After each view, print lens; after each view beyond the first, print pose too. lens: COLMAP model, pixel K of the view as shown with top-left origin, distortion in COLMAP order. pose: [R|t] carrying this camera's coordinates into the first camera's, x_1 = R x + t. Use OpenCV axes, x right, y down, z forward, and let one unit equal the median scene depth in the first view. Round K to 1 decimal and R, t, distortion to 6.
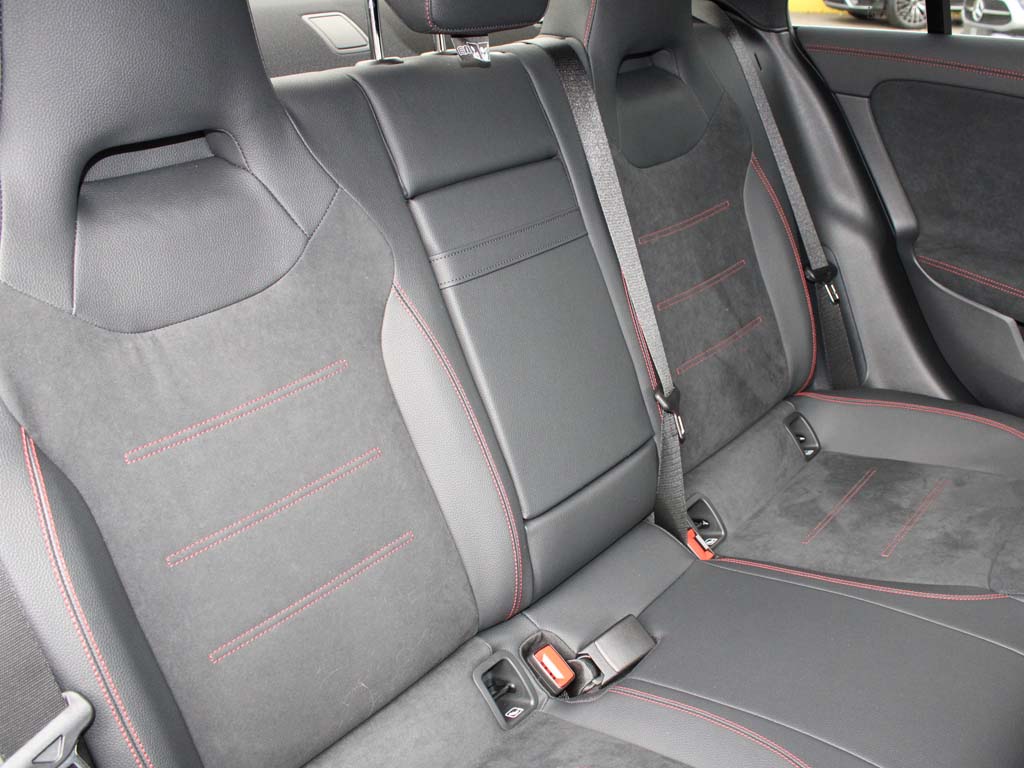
lens RADIAL K [[844.2, 0, 554.0], [0, 844.2, 385.3], [0, 0, 1]] dist [-0.070756, 0.002831]
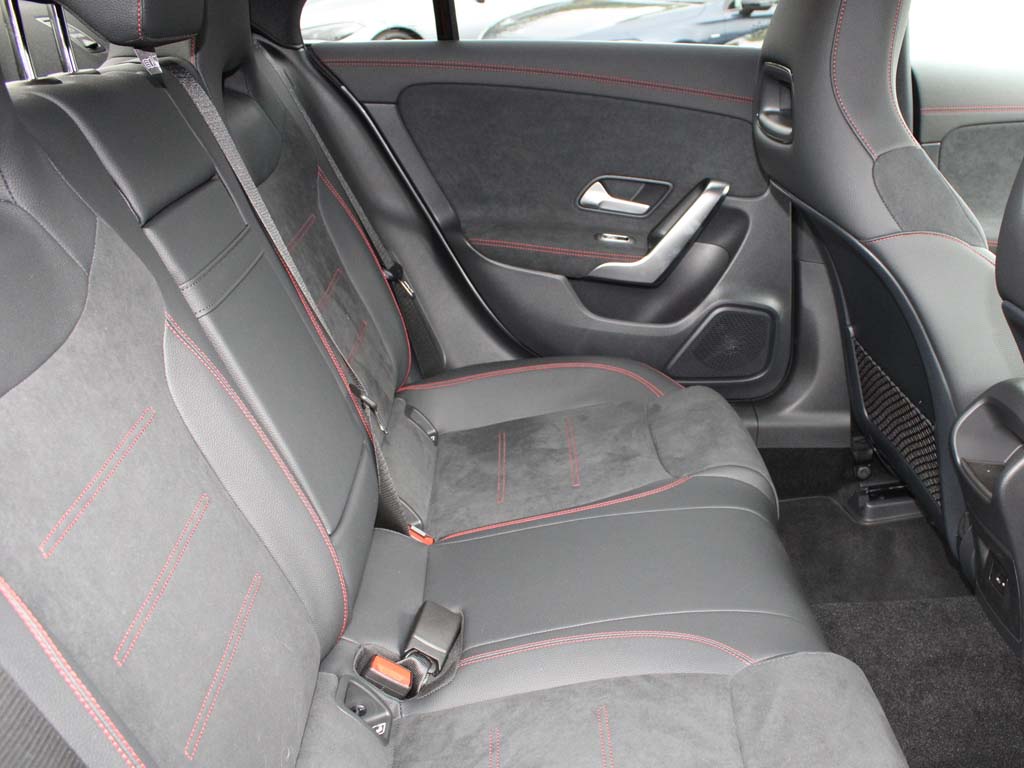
lens RADIAL K [[844.2, 0, 554.0], [0, 844.2, 385.3], [0, 0, 1]] dist [-0.070756, 0.002831]
pose [[0.817527, -0.251736, 0.517956, -0.117430], [0.265730, 0.962825, 0.048530, 0.006027], [-0.510918, 0.097961, 0.854030, 0.012768]]
